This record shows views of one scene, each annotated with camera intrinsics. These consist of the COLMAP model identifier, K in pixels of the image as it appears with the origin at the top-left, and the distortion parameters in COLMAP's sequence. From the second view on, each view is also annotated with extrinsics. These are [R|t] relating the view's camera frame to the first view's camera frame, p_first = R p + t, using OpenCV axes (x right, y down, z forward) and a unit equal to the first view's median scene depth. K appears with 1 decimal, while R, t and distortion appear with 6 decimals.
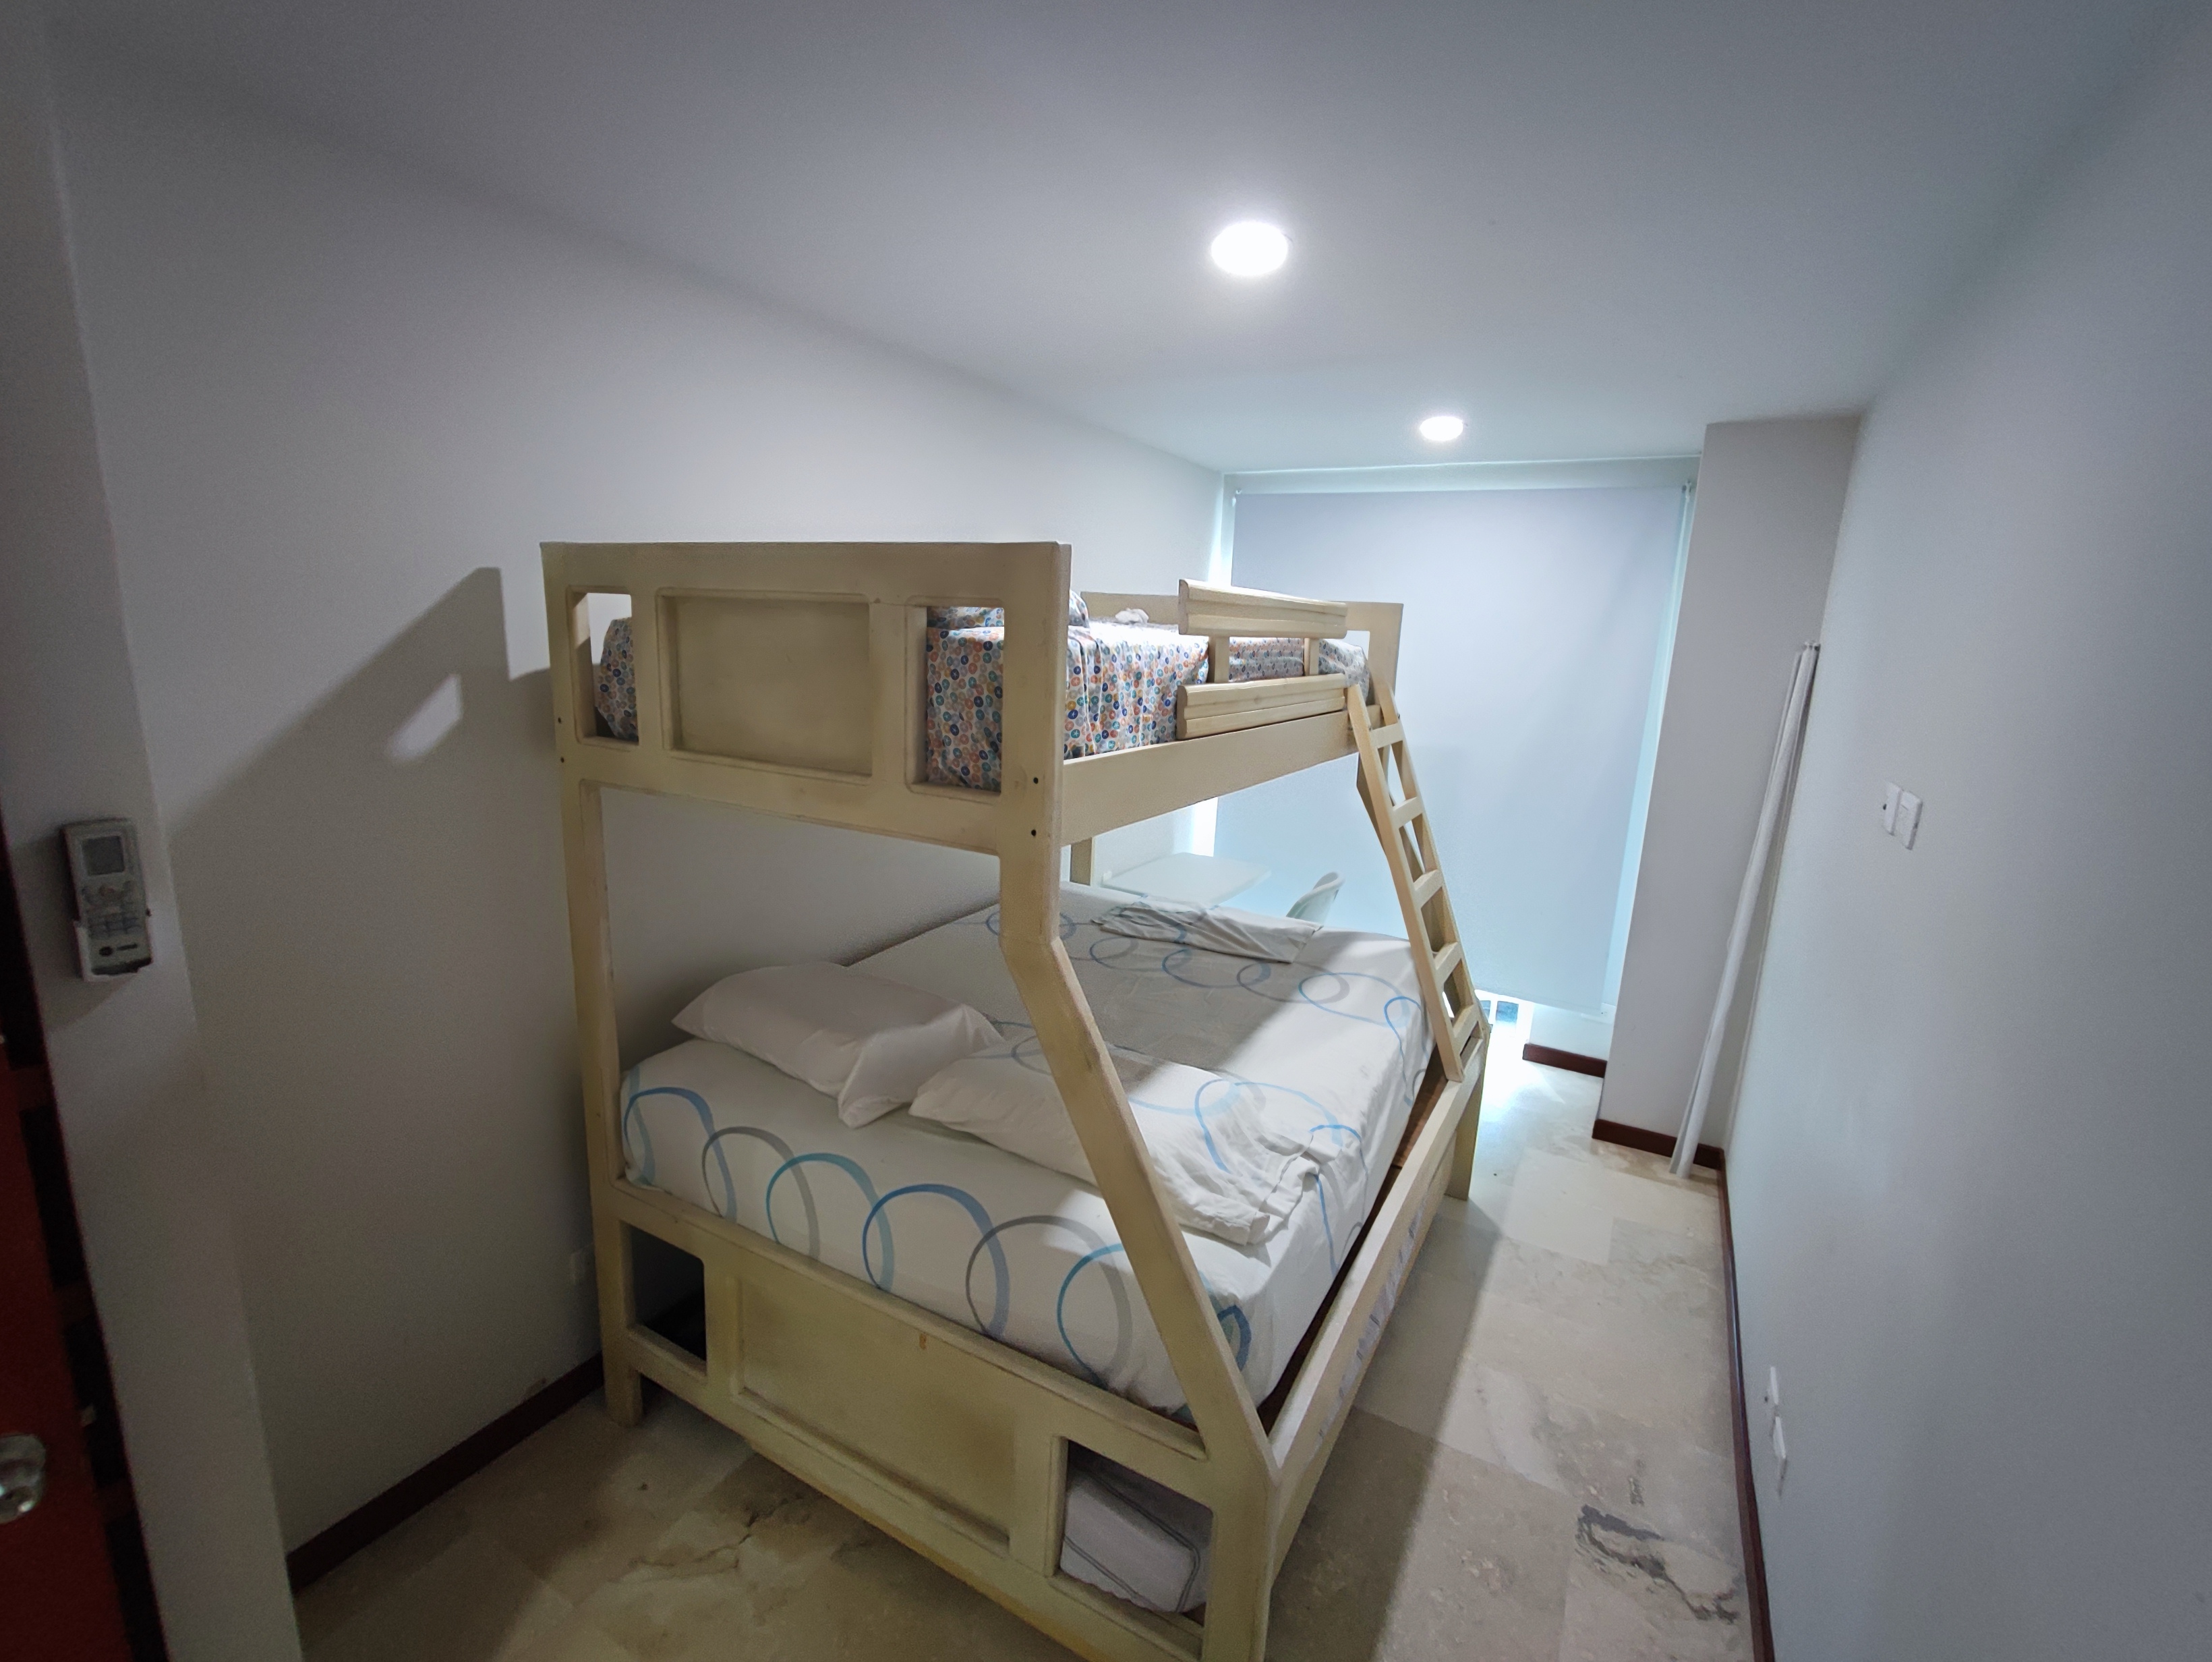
lens RADIAL K [[986.6, 0, 1114.8], [0, 986.6, 827.8], [0, 0, 1]] dist [-0.009809, 0.005274]
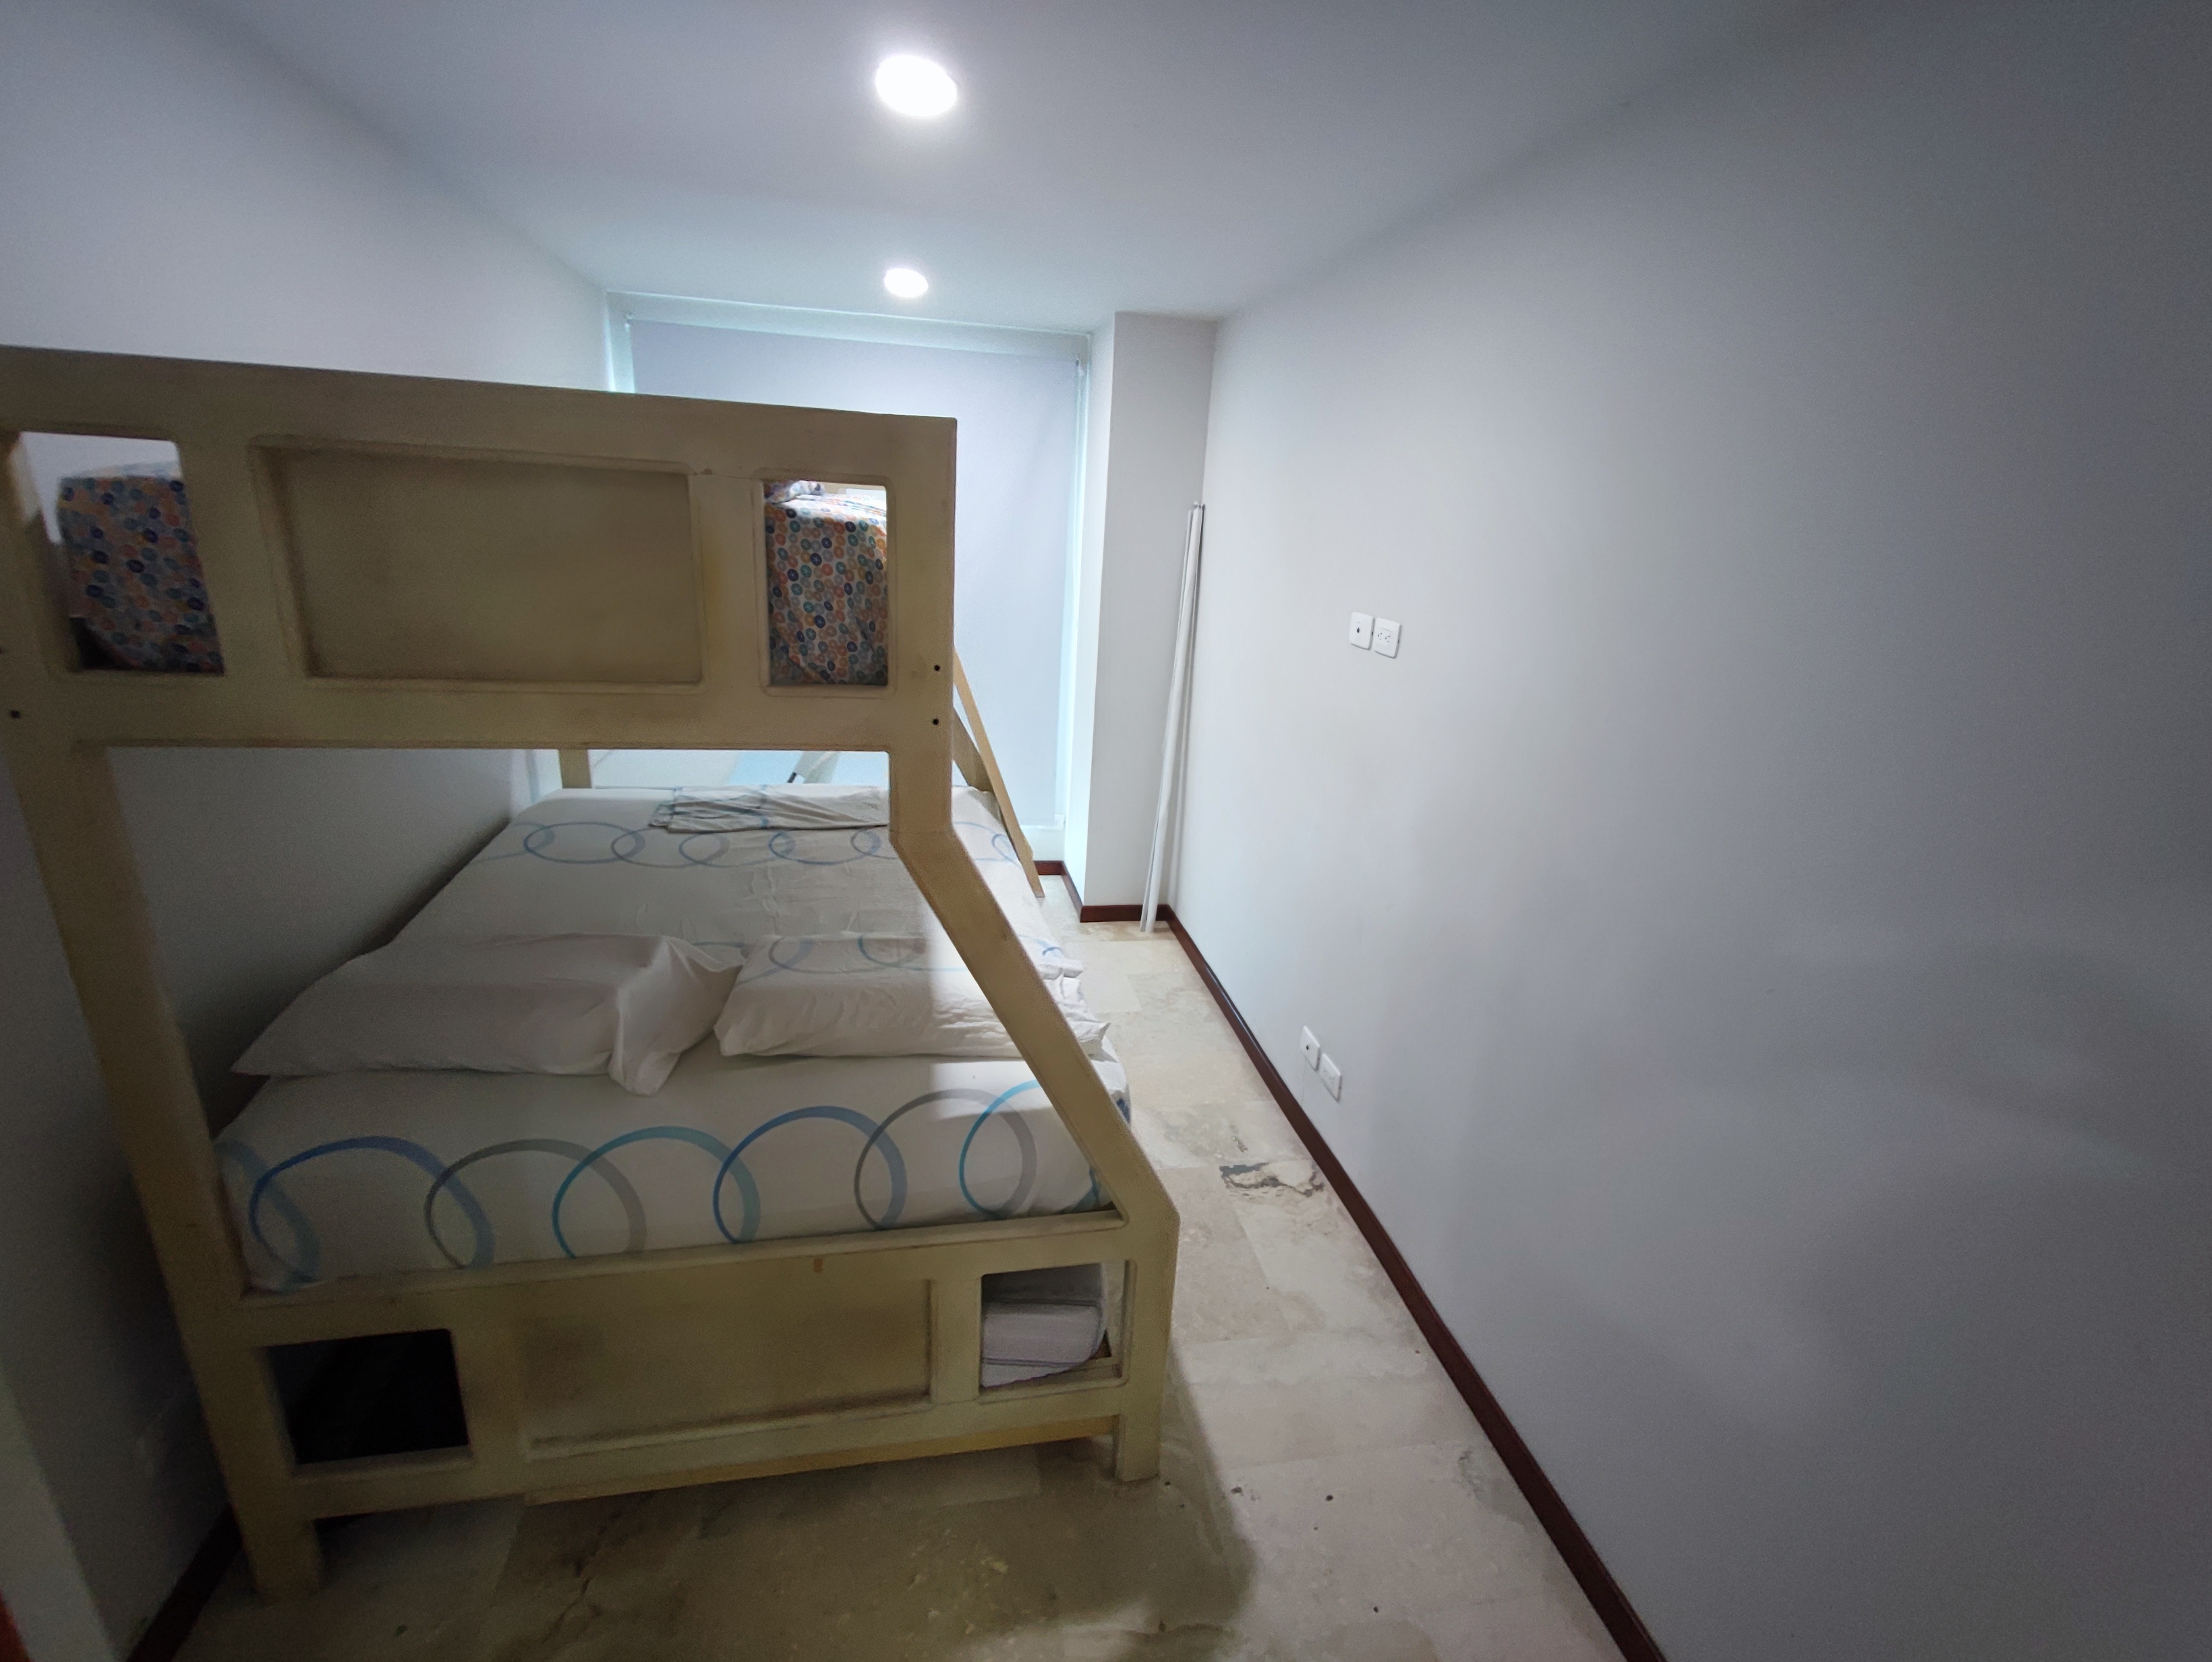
lens RADIAL K [[986.6, 0, 1118.6], [0, 986.6, 823.0], [0, 0, 1]] dist [-0.009809, 0.005274]
pose [[0.762337, -0.193961, 0.617431, -0.441809], [0.102663, 0.978196, 0.180535, -0.043212], [-0.638986, -0.074241, 0.765628, 0.093158]]
